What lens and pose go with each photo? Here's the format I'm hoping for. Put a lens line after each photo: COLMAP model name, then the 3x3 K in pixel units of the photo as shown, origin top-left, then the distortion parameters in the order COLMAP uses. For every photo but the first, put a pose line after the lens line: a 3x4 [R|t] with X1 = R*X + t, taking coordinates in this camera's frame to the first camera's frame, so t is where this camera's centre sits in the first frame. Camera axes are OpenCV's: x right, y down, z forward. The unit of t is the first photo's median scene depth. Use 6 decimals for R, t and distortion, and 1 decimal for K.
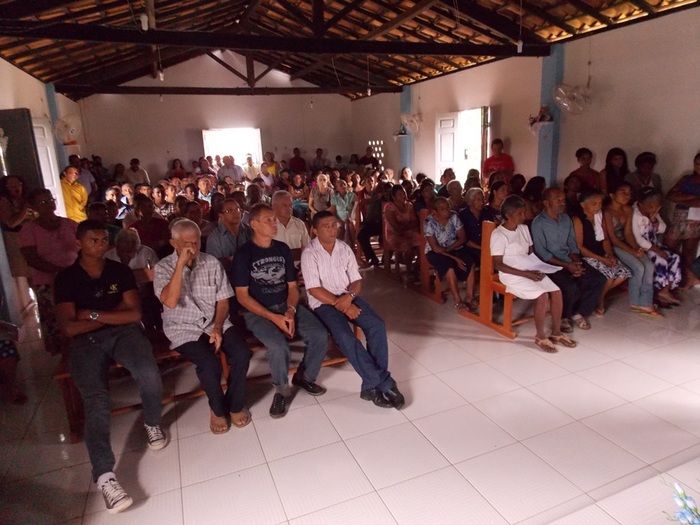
lens RADIAL K [[464.8, 0, 348.5], [0, 464.8, 265.0], [0, 0, 1]] dist [-0.000188, -0.001565]
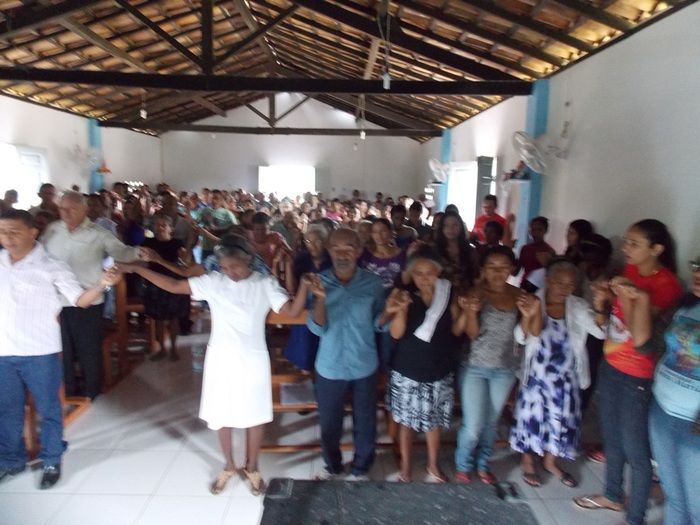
lens RADIAL K [[464.8, 0, 348.5], [0, 464.8, 265.0], [0, 0, 1]] dist [-0.000188, -0.001565]
pose [[0.937351, 0.115956, -0.328524, 0.376669], [-0.143487, 0.987786, -0.060751, -0.066217], [0.317467, 0.104084, 0.942540, 0.180564]]
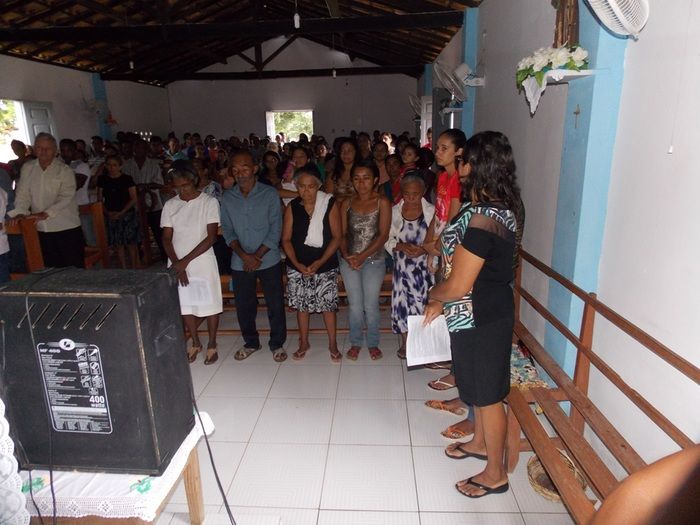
lens RADIAL K [[464.8, 0, 348.5], [0, 464.8, 265.0], [0, 0, 1]] dist [-0.000188, -0.001565]
pose [[0.910522, 0.132054, -0.391804, 0.541295], [-0.117239, 0.991190, 0.061617, -0.048200], [0.396490, -0.010168, 0.917983, 0.147650]]
